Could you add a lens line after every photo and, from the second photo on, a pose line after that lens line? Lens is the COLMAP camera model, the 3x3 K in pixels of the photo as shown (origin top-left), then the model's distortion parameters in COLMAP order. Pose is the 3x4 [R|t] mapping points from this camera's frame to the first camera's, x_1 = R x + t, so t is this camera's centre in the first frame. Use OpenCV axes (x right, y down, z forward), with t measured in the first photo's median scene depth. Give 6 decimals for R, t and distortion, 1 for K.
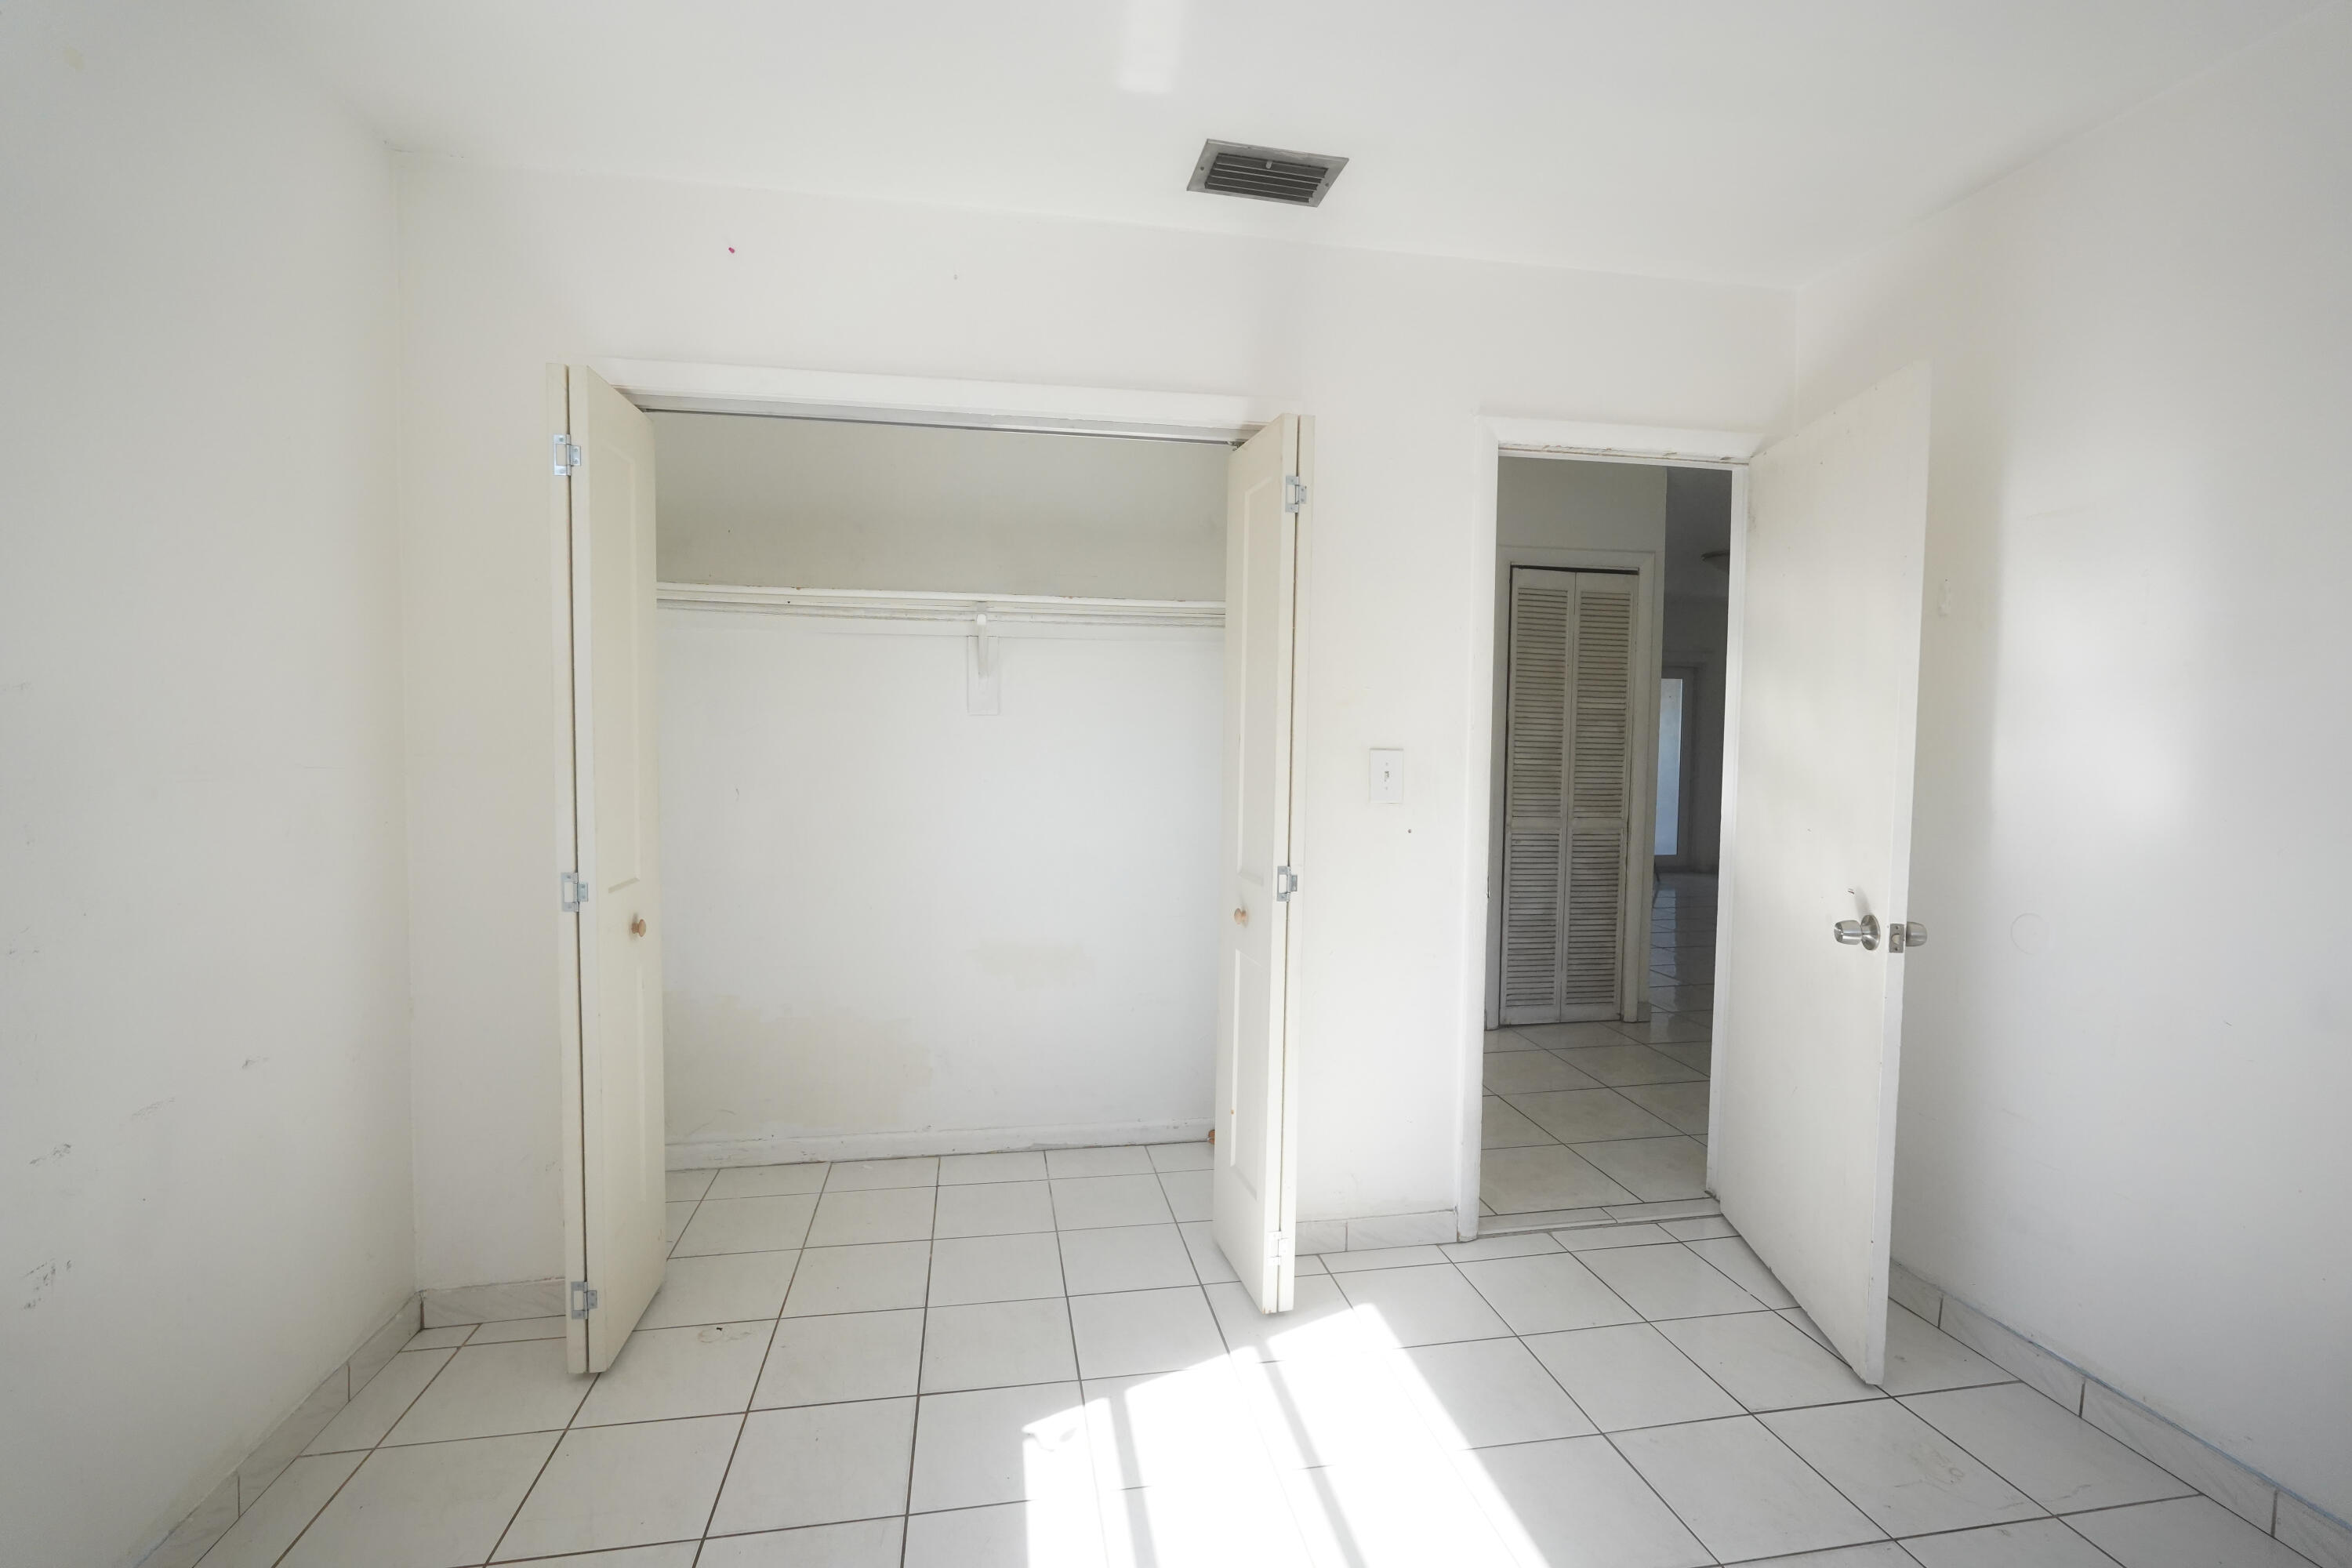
lens RADIAL K [[1049.1, 0, 1179.4], [0, 1049.1, 783.7], [0, 0, 1]] dist [-0.011672, 0.005759]
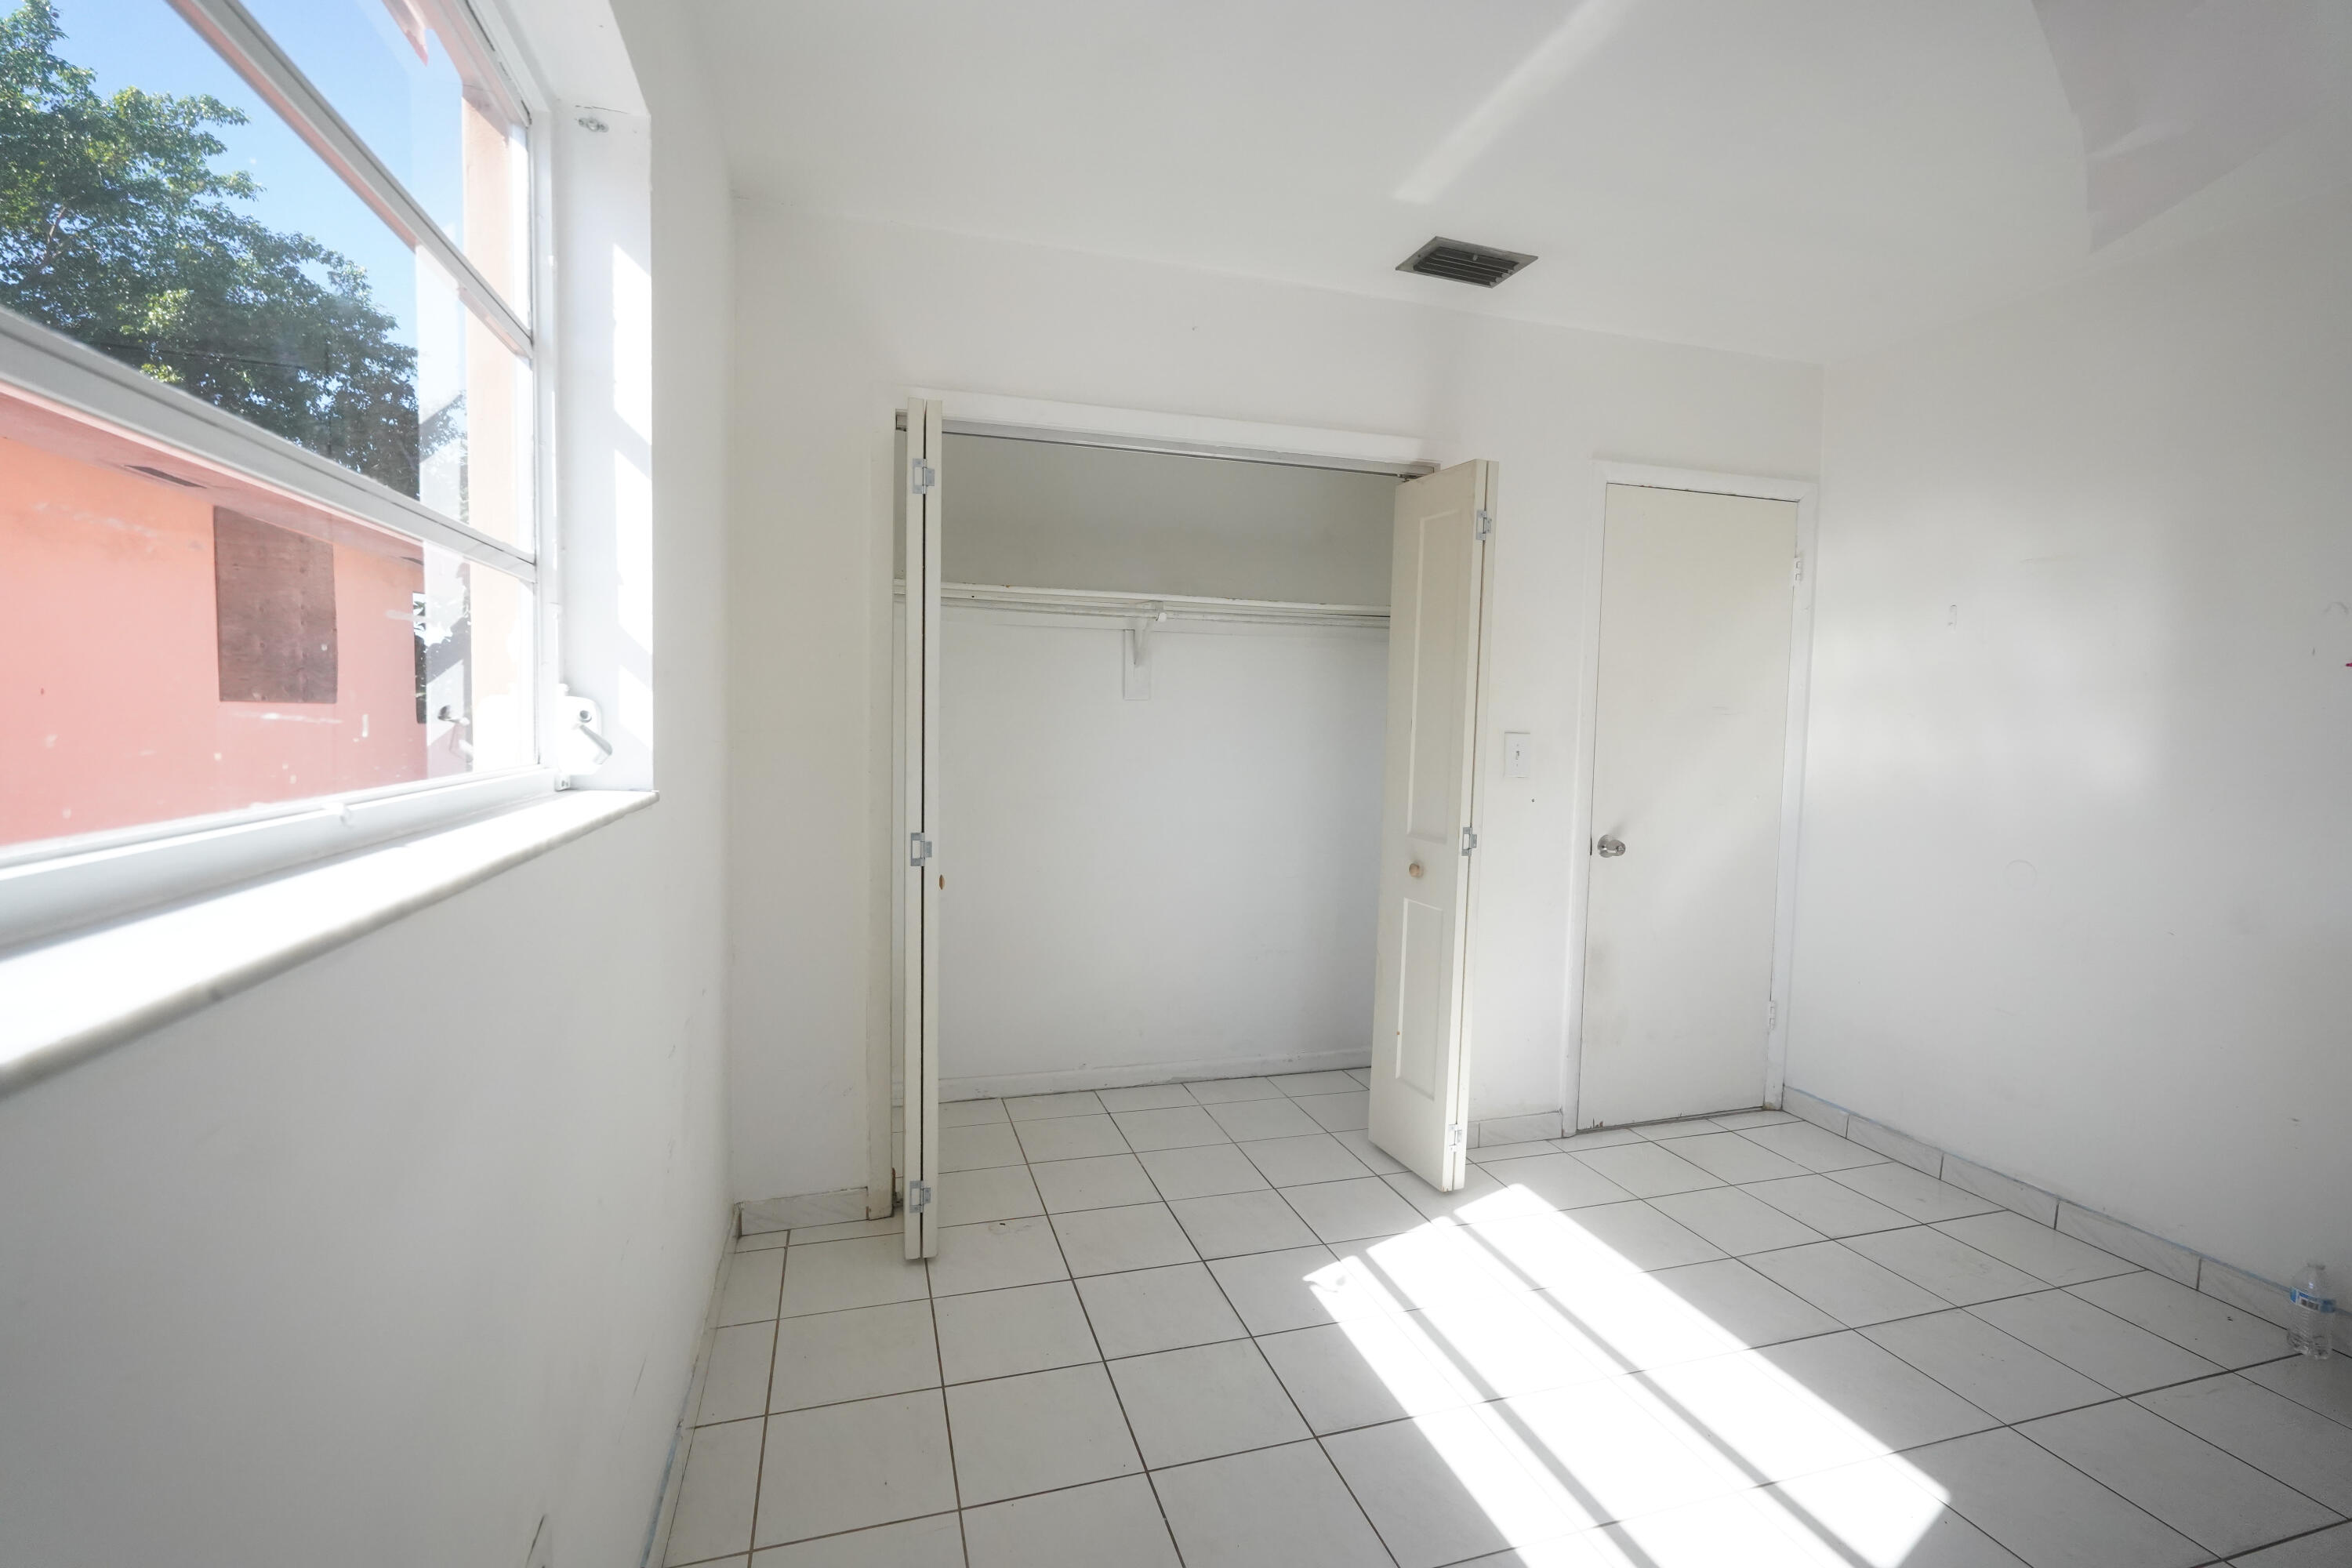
lens RADIAL K [[1049.1, 0, 1175.5], [0, 1049.1, 781.7], [0, 0, 1]] dist [-0.011672, 0.005759]
pose [[0.992693, 0.002709, 0.120634, -0.377416], [-0.004378, 0.999898, 0.013572, 0.009500], [-0.120585, -0.014001, 0.992604, -0.173463]]
